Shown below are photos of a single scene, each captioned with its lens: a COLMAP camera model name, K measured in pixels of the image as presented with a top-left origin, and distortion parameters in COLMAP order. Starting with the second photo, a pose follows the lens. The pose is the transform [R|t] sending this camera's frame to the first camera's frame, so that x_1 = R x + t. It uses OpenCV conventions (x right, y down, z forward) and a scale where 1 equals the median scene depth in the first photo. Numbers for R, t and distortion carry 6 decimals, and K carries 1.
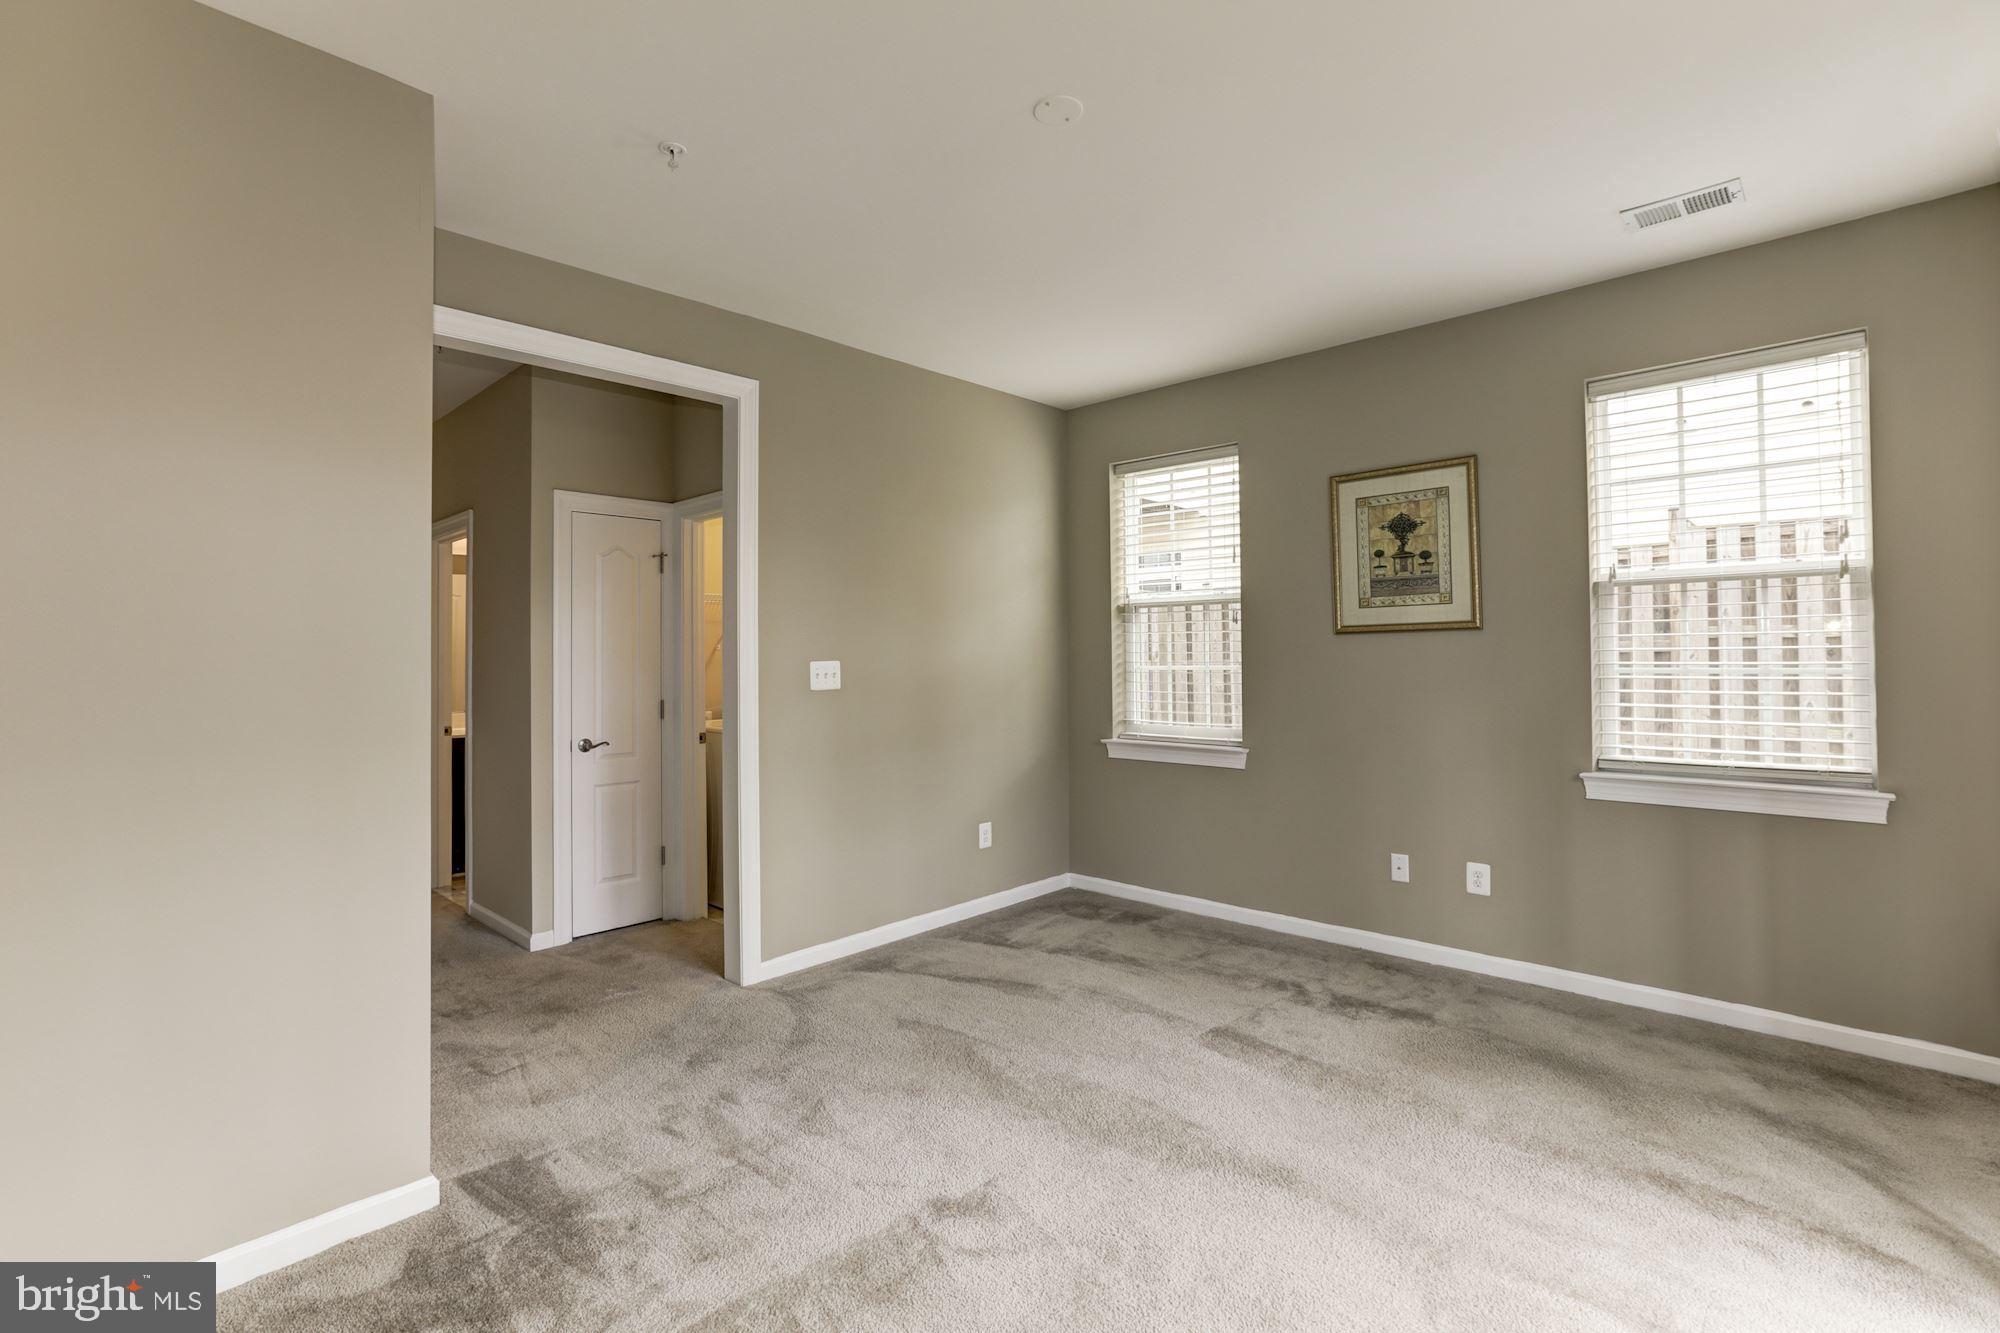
lens RADIAL K [[918.8, 0, 982.4], [0, 918.8, 658.3], [0, 0, 1]] dist [-0.019069, 0.007765]
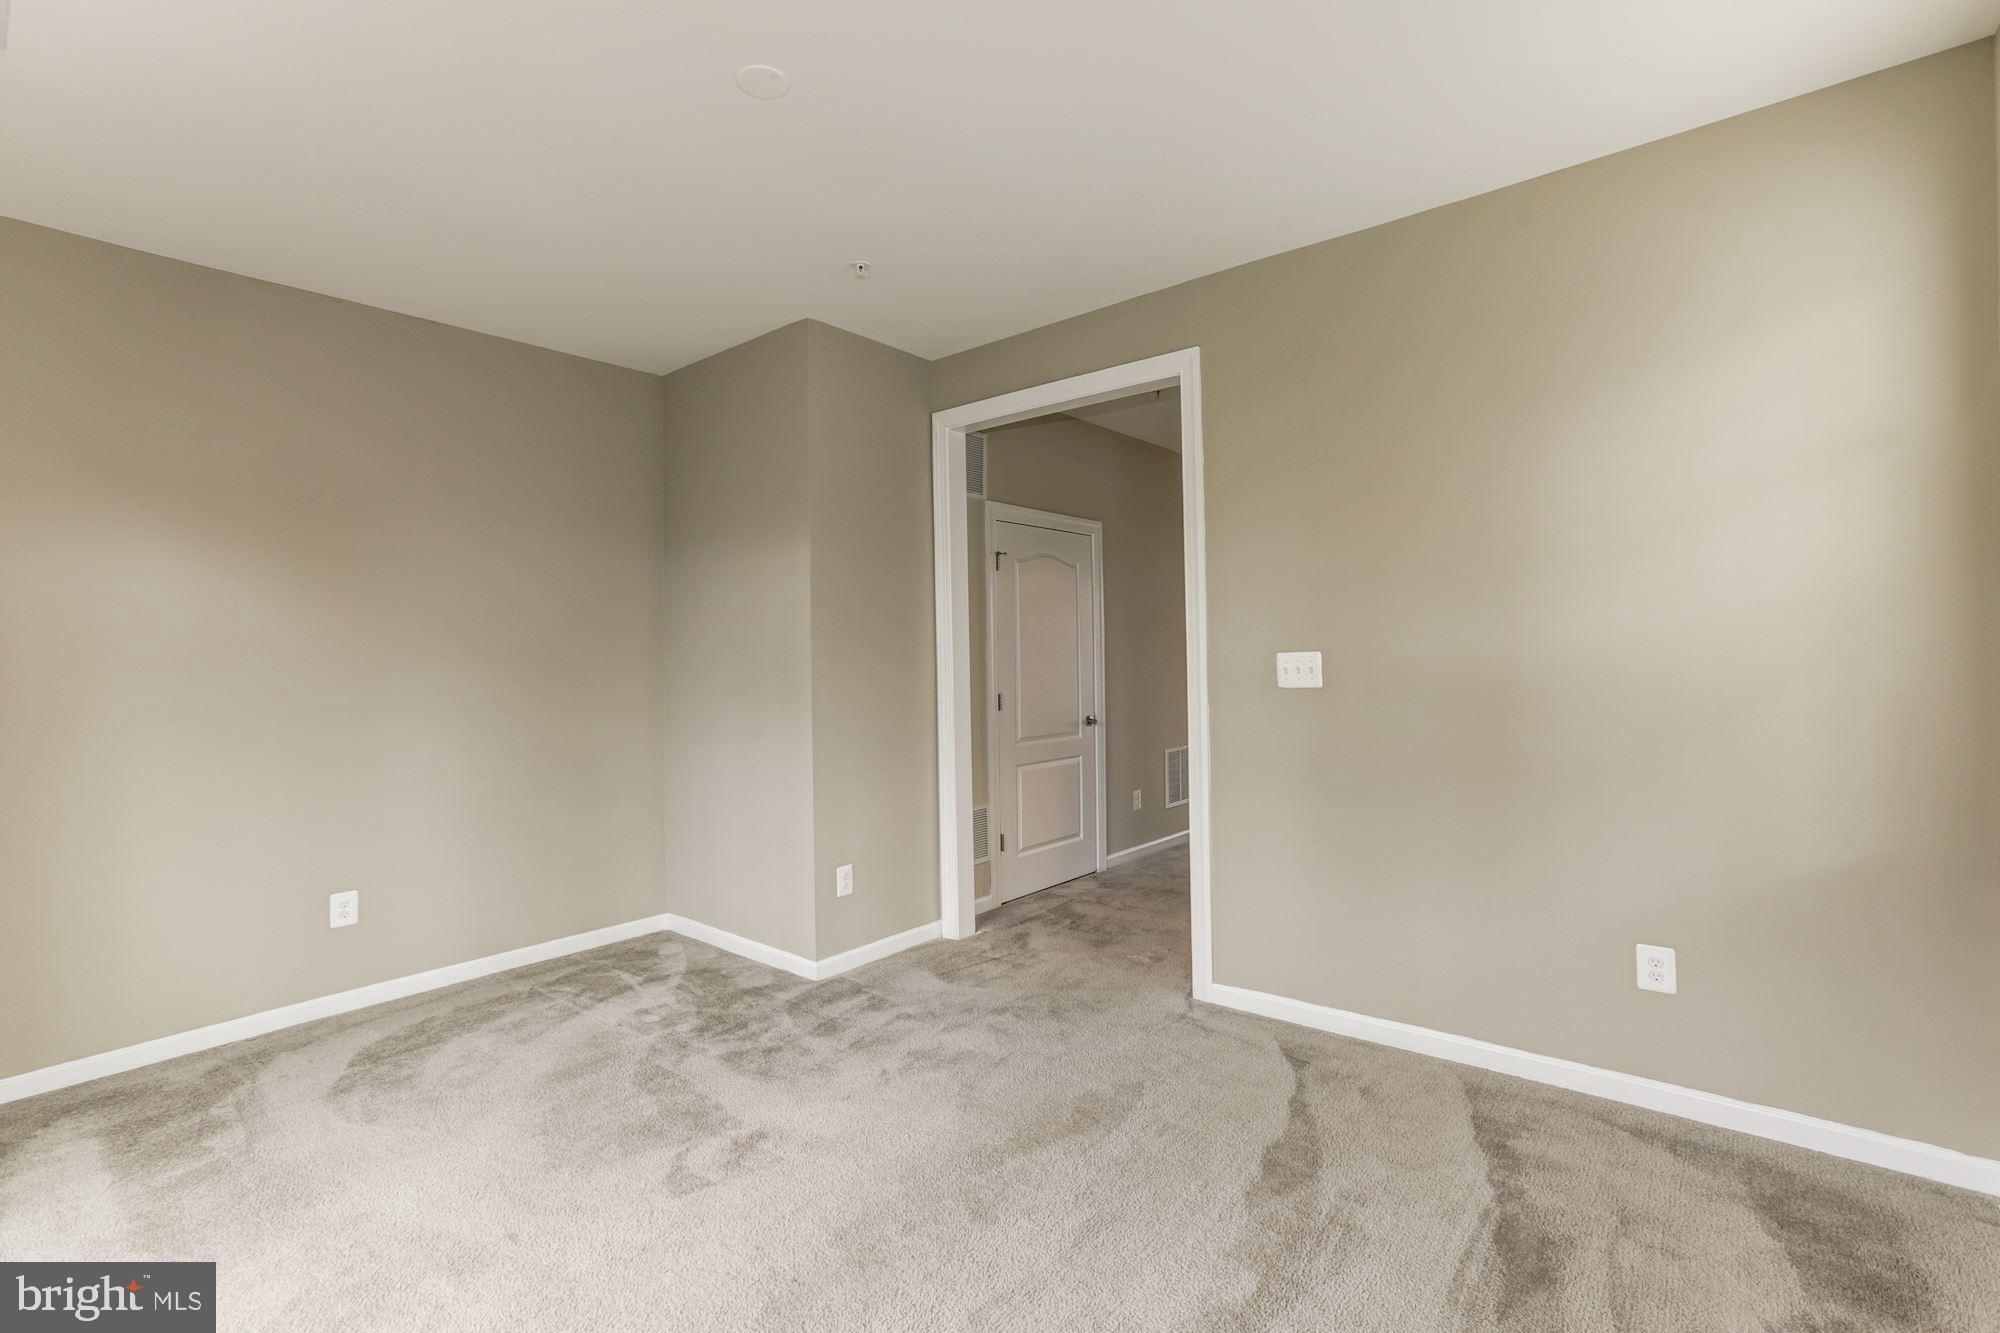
lens RADIAL K [[918.8, 0, 1000.8], [0, 918.8, 659.4], [0, 0, 1]] dist [-0.019069, 0.007765]
pose [[0.066322, 0.008846, -0.997759, 0.630835], [0.011786, 0.999884, 0.009648, -0.001635], [0.997729, -0.012400, 0.066210, 0.708213]]
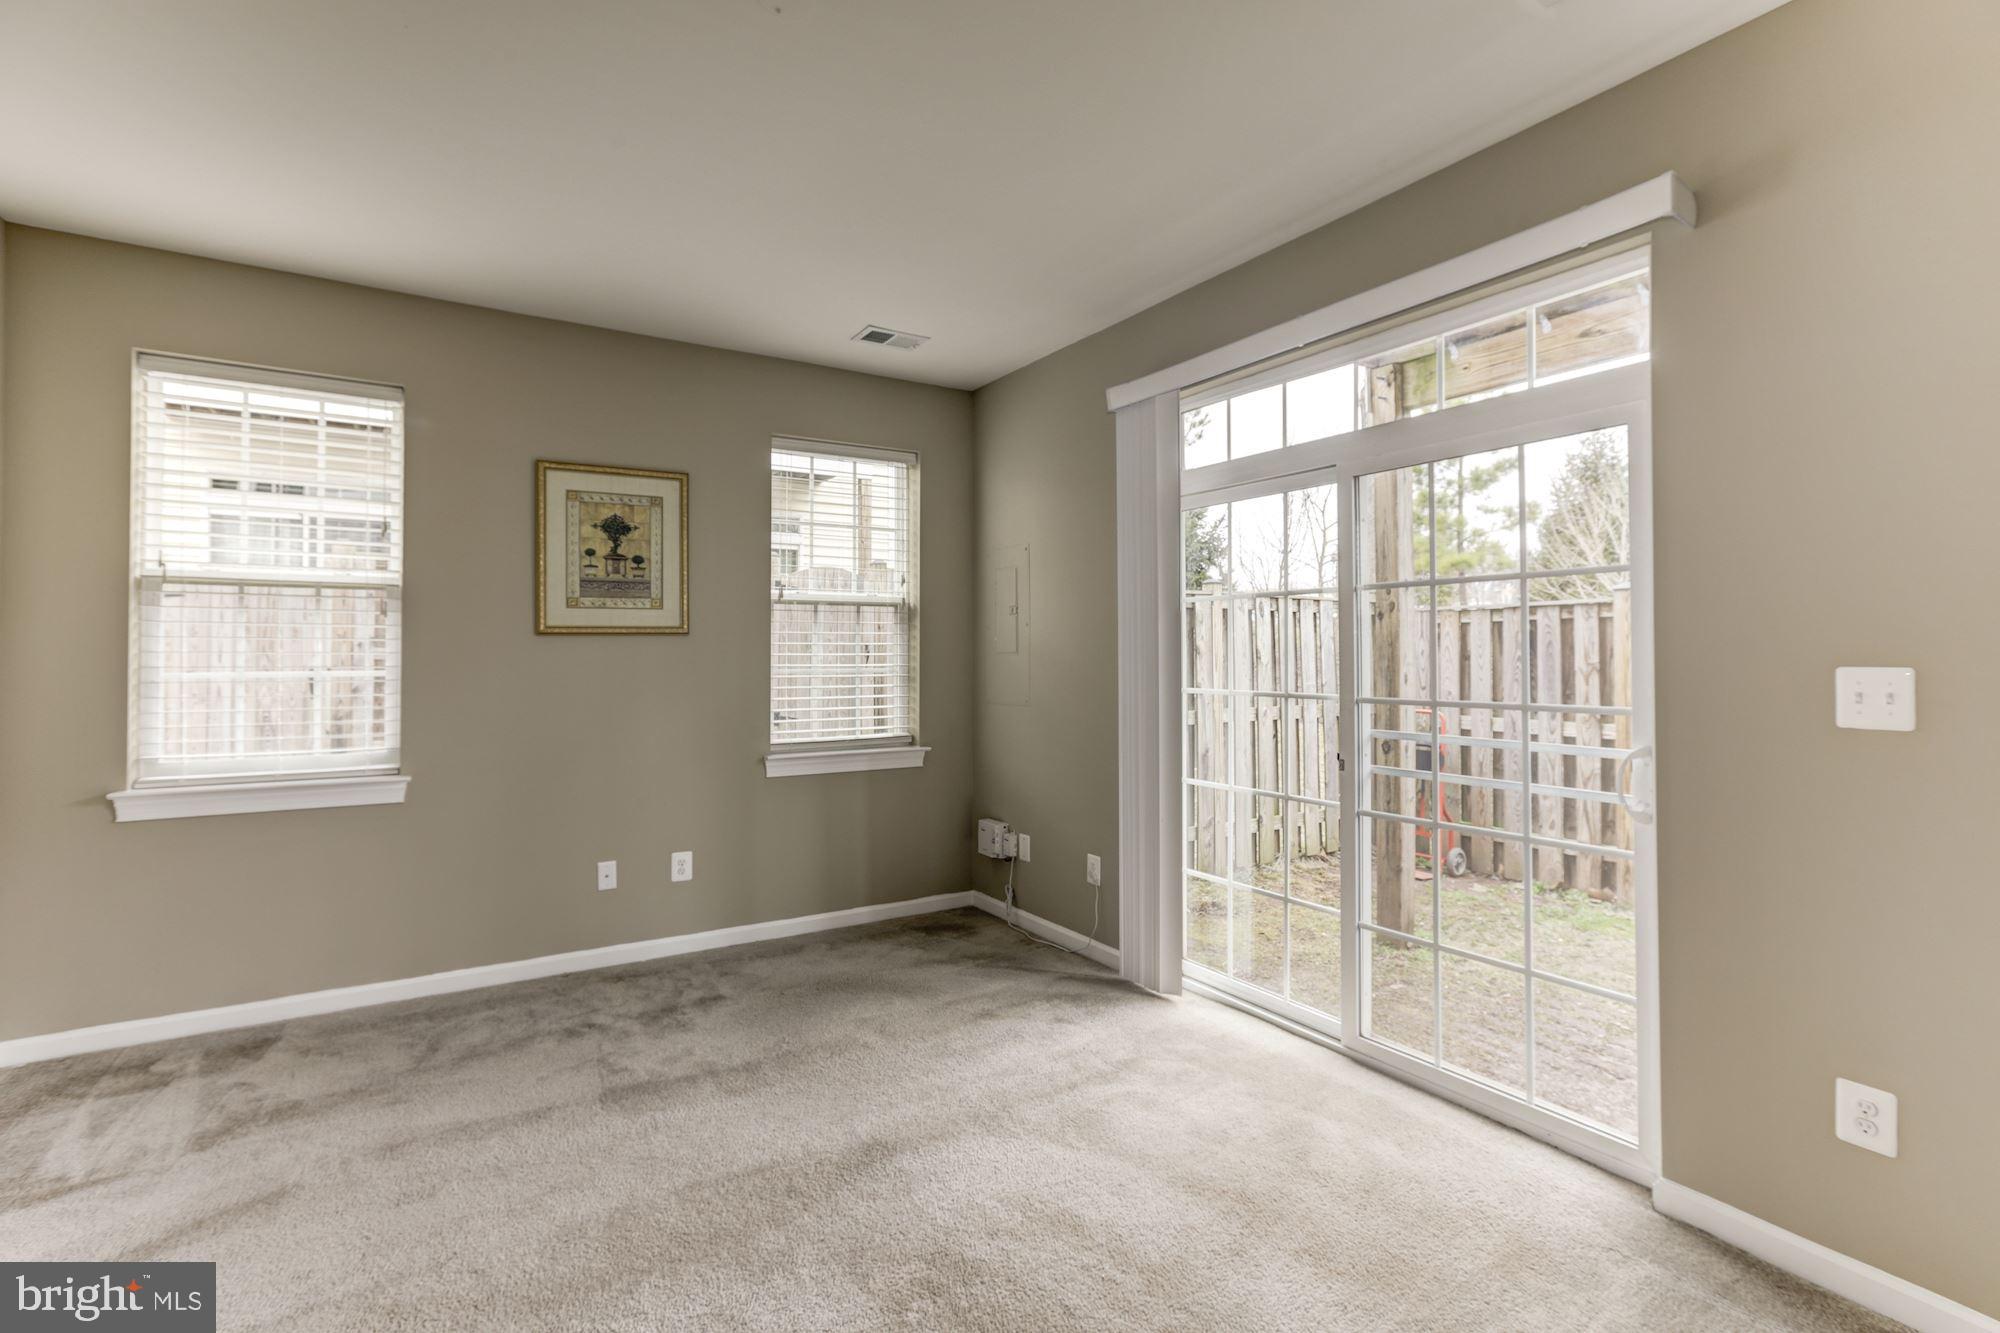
lens RADIAL K [[918.8, 0, 985.3], [0, 918.8, 658.7], [0, 0, 1]] dist [-0.019069, 0.007765]
pose [[0.236944, 0.008295, 0.971488, -0.409025], [0.000143, 0.999963, -0.008573, 0.005484], [-0.971523, 0.002170, 0.236935, 0.381321]]
